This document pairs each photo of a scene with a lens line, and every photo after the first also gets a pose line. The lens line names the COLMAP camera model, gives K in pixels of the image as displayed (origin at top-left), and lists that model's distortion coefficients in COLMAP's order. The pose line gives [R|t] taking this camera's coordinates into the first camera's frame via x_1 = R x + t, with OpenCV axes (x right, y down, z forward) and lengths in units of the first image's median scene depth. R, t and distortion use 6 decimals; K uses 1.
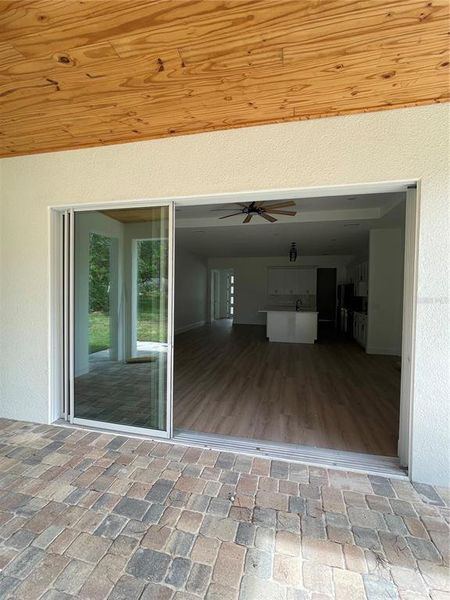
lens RADIAL K [[270.3, 0, 226.1], [0, 270.3, 298.8], [0, 0, 1]] dist [0.002081, 0.000821]
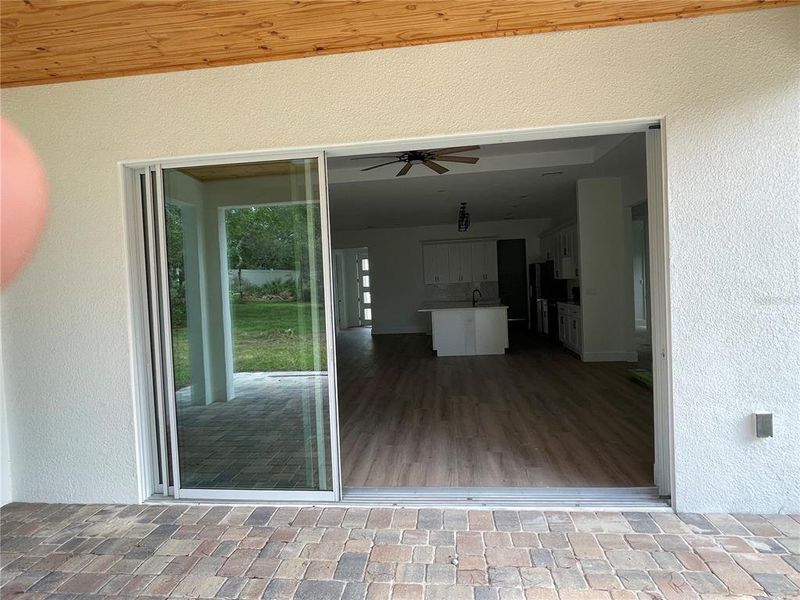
lens RADIAL K [[442.4, 0, 395.0], [0, 442.4, 296.2], [0, 0, 1]] dist [-0.001330, 0.000485]
pose [[0.991076, -0.061094, 0.118473, -0.180894], [0.061054, 0.998127, 0.003973, 0.010503], [-0.118494, 0.003296, 0.992949, -0.124063]]
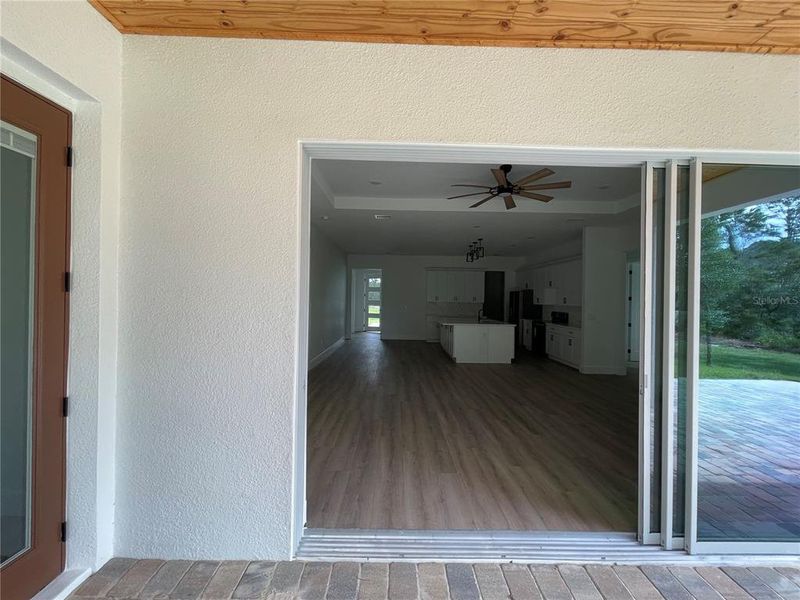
lens RADIAL K [[322.7, 0, 399.0], [0, 322.7, 297.4], [0, 0, 1]] dist [-0.002120, -0.000441]
pose [[0.970403, 0.006107, 0.241413, -0.716279], [0.000376, 0.999641, -0.026798, -0.020787], [-0.241490, 0.026096, 0.970052, 0.407901]]
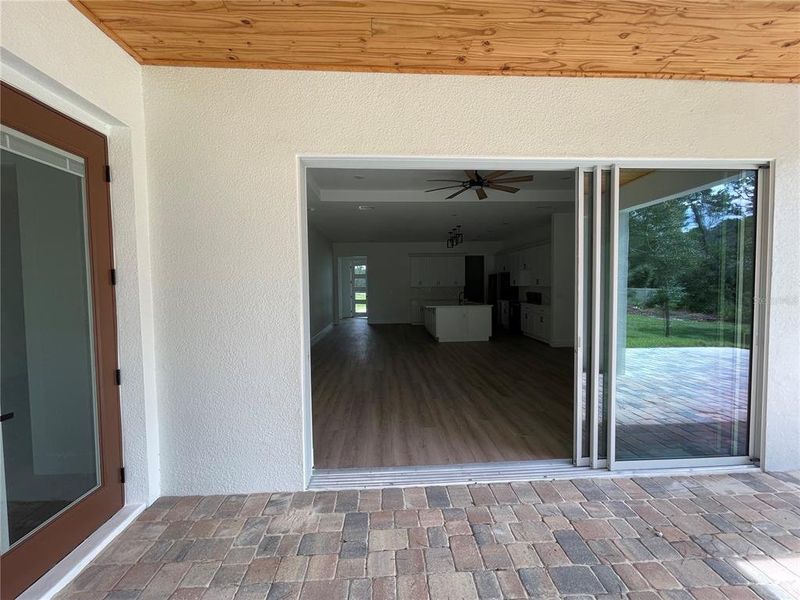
lens RADIAL K [[321.2, 0, 398.1], [0, 321.2, 297.2], [0, 0, 1]] dist [-0.000039, 0.000038]
pose [[0.959095, -0.033997, 0.281035, -0.755959], [0.030552, 0.999395, 0.016633, -0.010597], [-0.281431, -0.007367, 0.959553, 0.230875]]
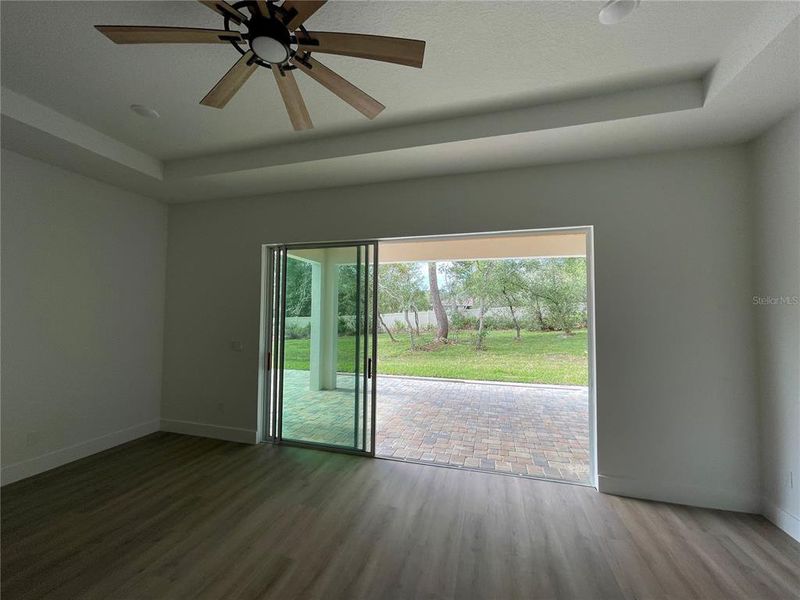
lens RADIAL K [[332.5, 0, 400.3], [0, 332.5, 299.1], [0, 0, 1]] dist [-0.000168, 0.000091]
pose [[-0.999237, -0.020775, 0.033088, -0.090156], [-0.021123, 0.999725, -0.010227, -0.108115], [-0.032866, -0.010918, -0.999400, 2.456231]]
